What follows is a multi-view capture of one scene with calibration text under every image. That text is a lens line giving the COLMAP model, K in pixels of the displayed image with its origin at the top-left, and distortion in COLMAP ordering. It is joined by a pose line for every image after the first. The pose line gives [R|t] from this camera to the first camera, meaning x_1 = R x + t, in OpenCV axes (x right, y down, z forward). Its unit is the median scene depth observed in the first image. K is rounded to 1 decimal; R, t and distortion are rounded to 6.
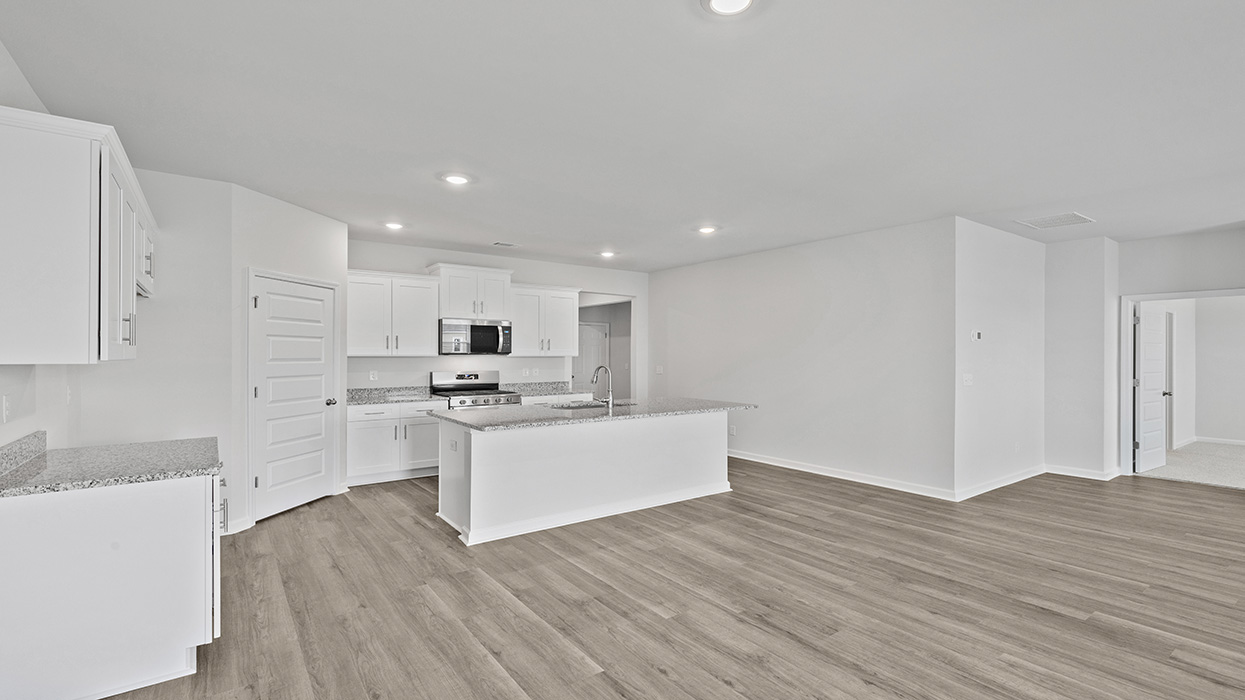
lens RADIAL K [[557.2, 0, 627.1], [0, 557.2, 355.0], [0, 0, 1]] dist [0.005310, -0.000998]
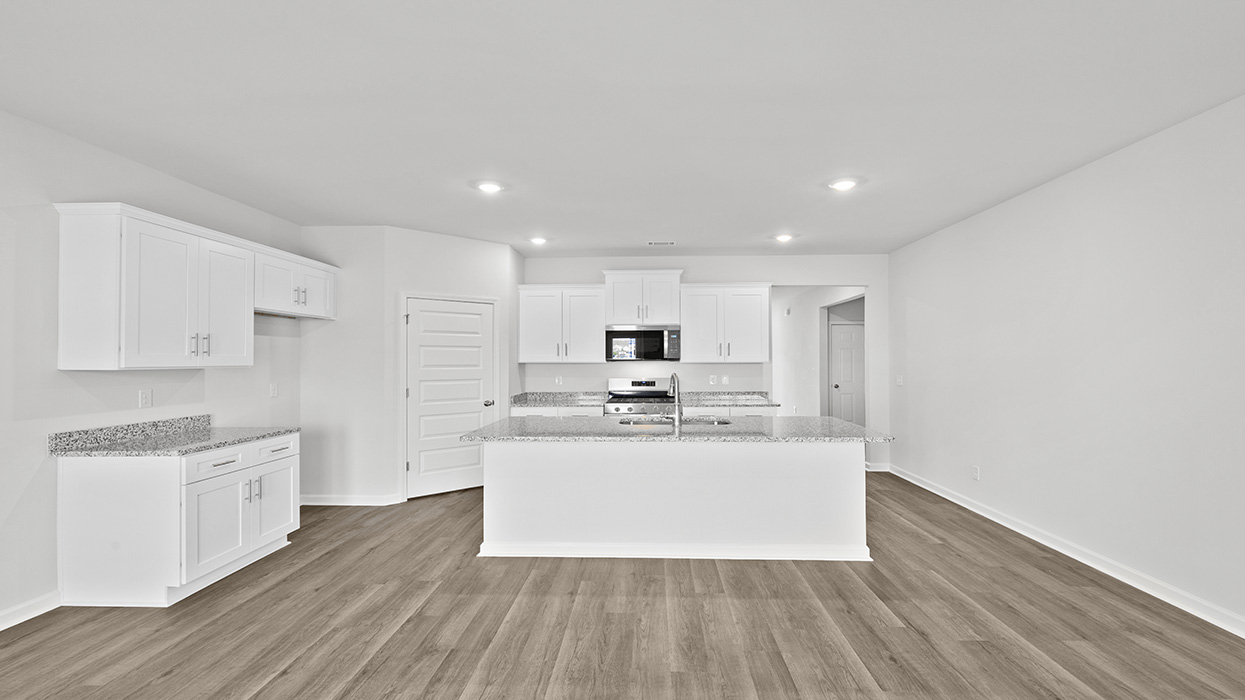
lens RADIAL K [[557.2, 0, 627.3], [0, 557.2, 353.5], [0, 0, 1]] dist [0.005310, -0.000998]
pose [[0.778441, -0.011386, -0.627615, 0.546219], [0.003601, 0.999900, -0.013675, -0.000970], [0.627708, 0.008385, 0.778404, 0.401336]]
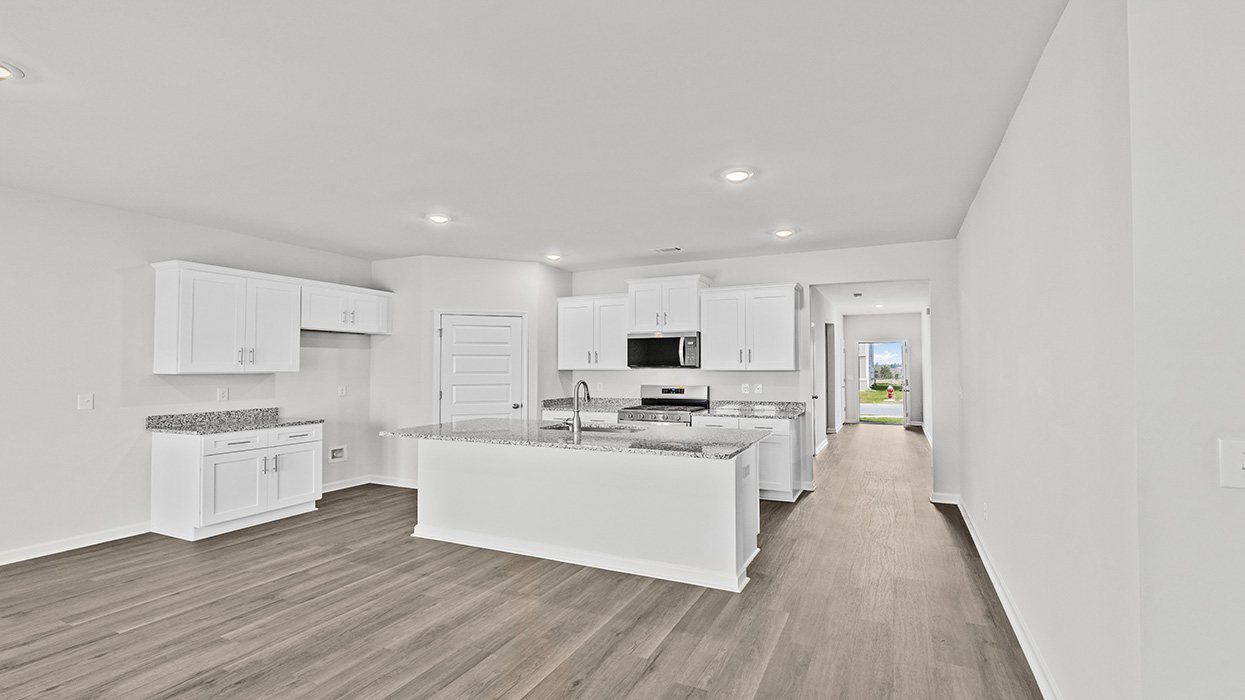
lens RADIAL K [[557.2, 0, 627.2], [0, 557.2, 350.3], [0, 0, 1]] dist [0.005310, -0.000998]
pose [[0.468842, -0.029684, -0.882783, 0.956063], [0.002229, 0.999472, -0.032423, -0.000767], [0.883279, 0.013234, 0.468661, 0.857560]]
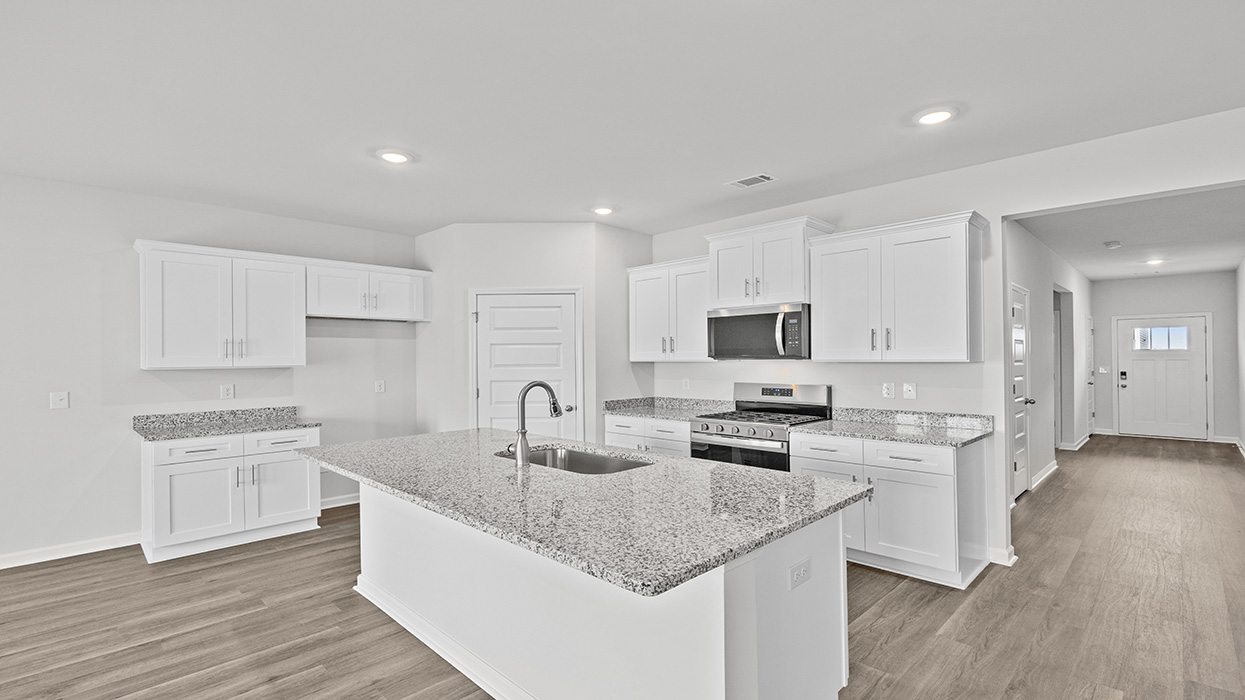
lens RADIAL K [[557.2, 0, 627.3], [0, 557.2, 354.8], [0, 0, 1]] dist [0.005310, -0.000998]
pose [[0.152557, -0.008541, -0.988258, 0.626867], [0.008218, 0.999939, -0.007373, -0.003755], [0.988261, -0.006996, 0.152618, 1.297421]]
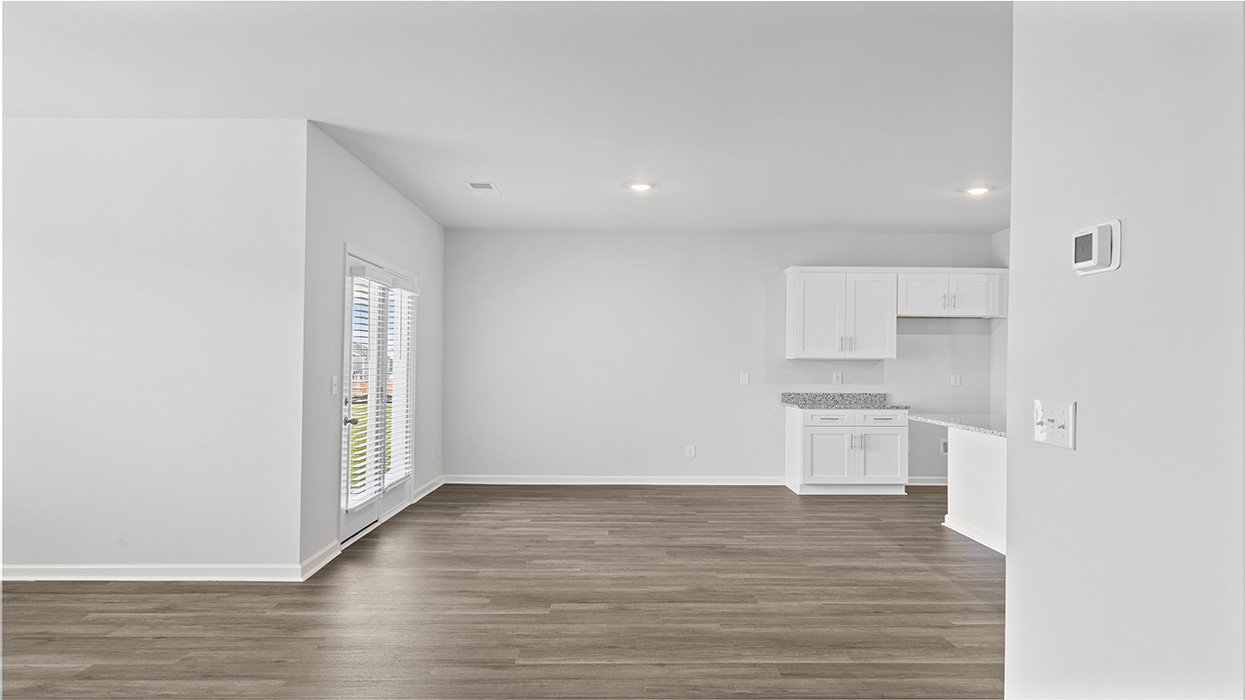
lens RADIAL K [[819.8, 0, 627.8], [0, 819.8, 364.2], [0, 0, 1]] dist [-0.004527, 0.001016]
pose [[-0.581413, -0.003805, -0.813599, 1.440304], [-0.009677, 0.999951, 0.002239, 0.022095], [0.813551, 0.009175, -0.581421, 1.456179]]
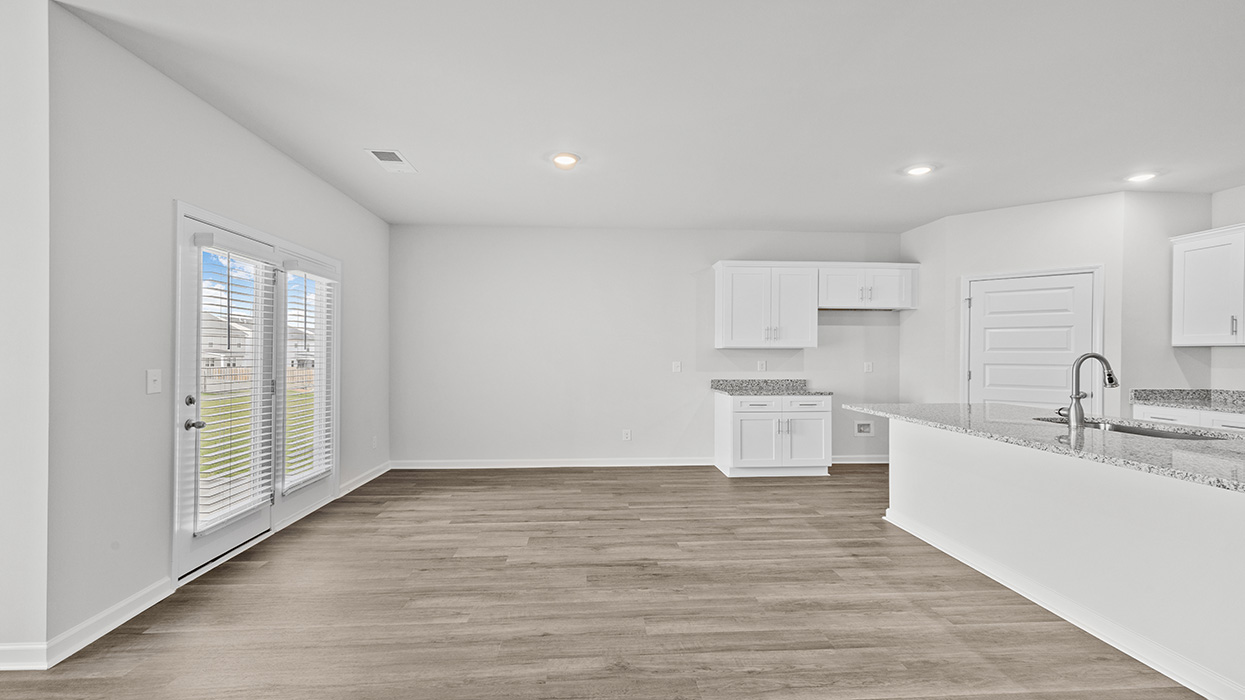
lens RADIAL K [[557.2, 0, 625.4], [0, 557.2, 357.7], [0, 0, 1]] dist [0.005310, -0.000998]
pose [[-0.536804, 0.003061, -0.843701, 0.900674], [-0.004974, 0.999965, 0.006793, 0.026657], [0.843692, 0.007843, -0.536770, 1.168729]]
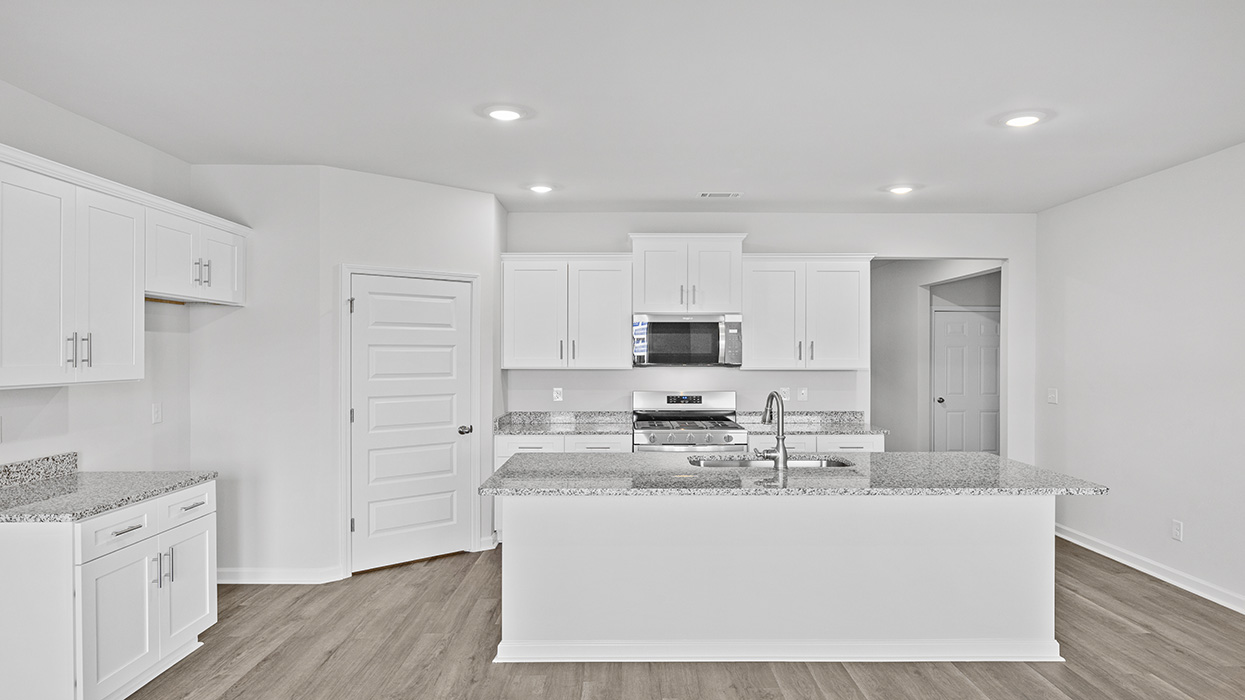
lens RADIAL K [[819.8, 0, 628.6], [0, 819.8, 358.9], [0, 0, 1]] dist [-0.004527, 0.001016]
pose [[0.807296, 0.003724, -0.590135, 0.425328], [-0.000778, 0.999986, 0.005247, -0.026056], [0.590146, -0.003777, 0.807288, 0.308392]]
